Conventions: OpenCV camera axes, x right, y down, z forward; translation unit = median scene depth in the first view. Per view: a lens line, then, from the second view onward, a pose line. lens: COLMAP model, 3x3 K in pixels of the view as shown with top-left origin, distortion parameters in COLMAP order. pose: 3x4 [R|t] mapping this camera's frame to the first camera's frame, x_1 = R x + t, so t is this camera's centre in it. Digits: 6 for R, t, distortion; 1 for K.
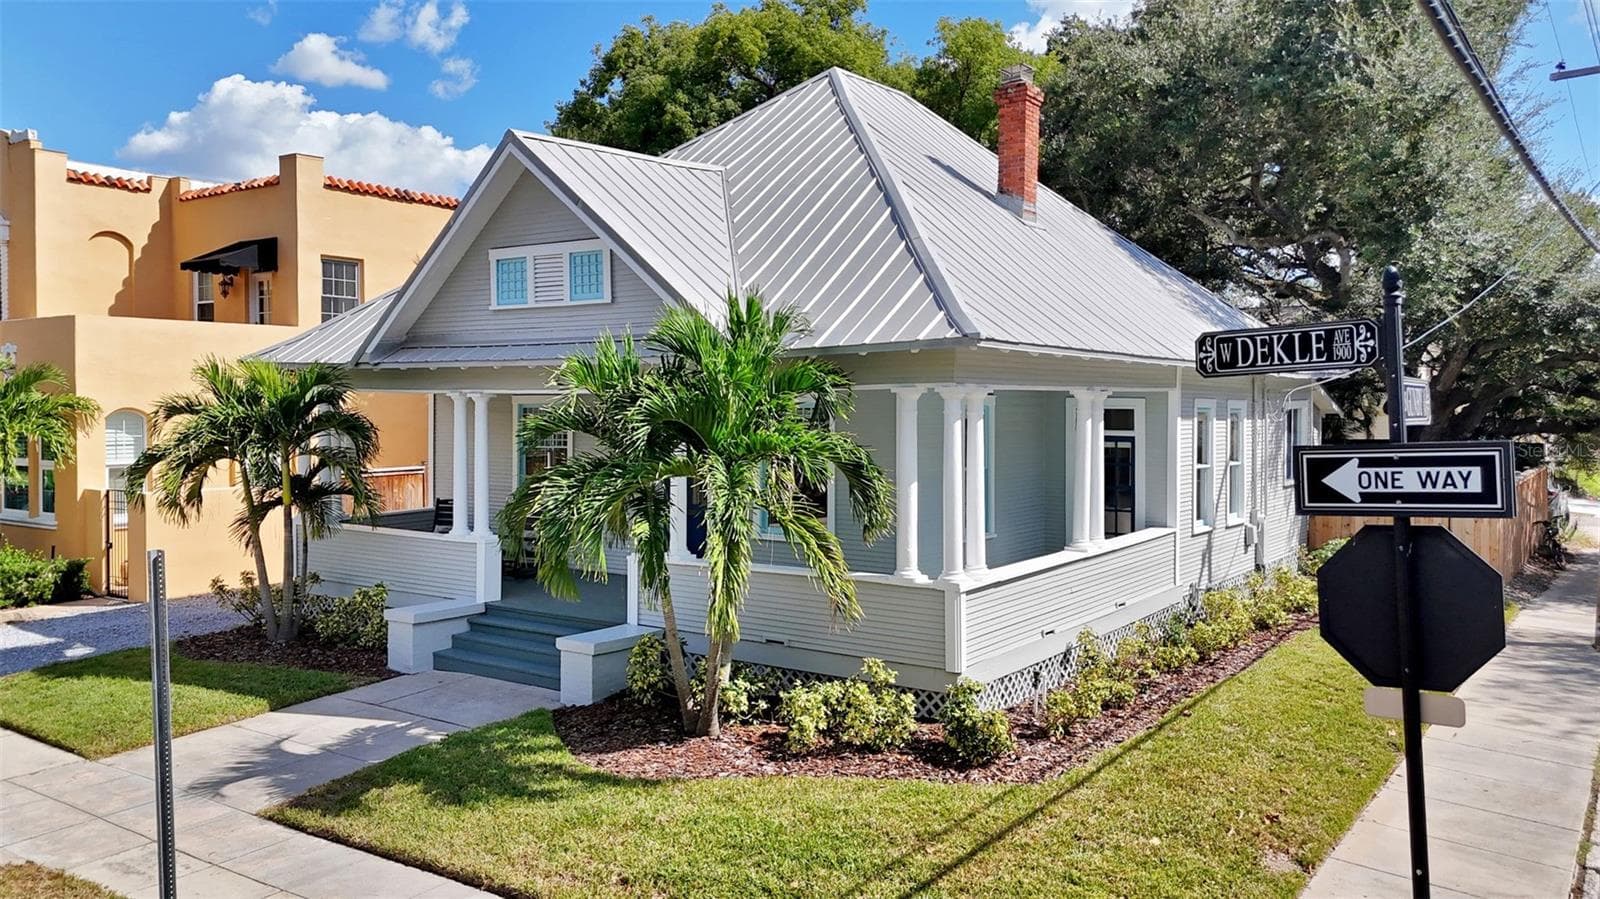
lens RADIAL K [[1239.2, 0, 793.9], [0, 1239.2, 397.4], [0, 0, 1]] dist [0.000742, -0.001898]
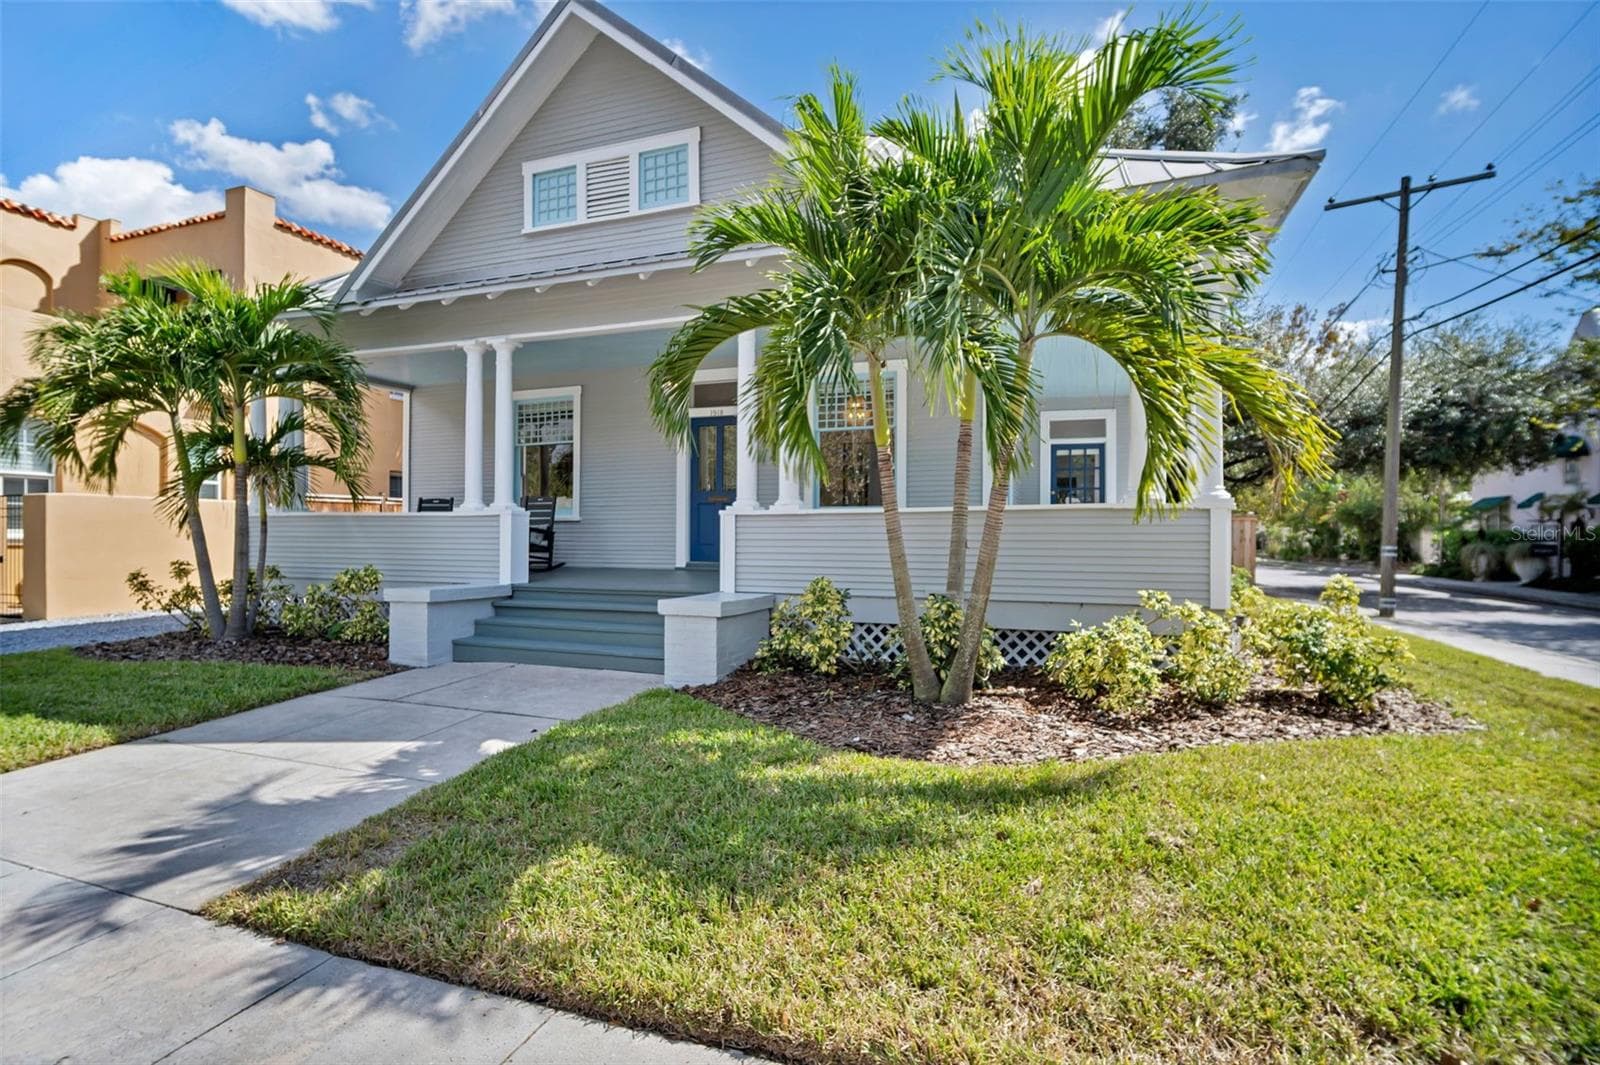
lens RADIAL K [[734.5, 0, 781.9], [0, 734.5, 541.4], [0, 0, 1]] dist [-0.003834, -0.006213]
pose [[0.963595, 0.007727, 0.267256, -0.198134], [-0.006837, 0.999968, -0.004261, 0.132743], [-0.267280, 0.002278, 0.963616, 0.452225]]
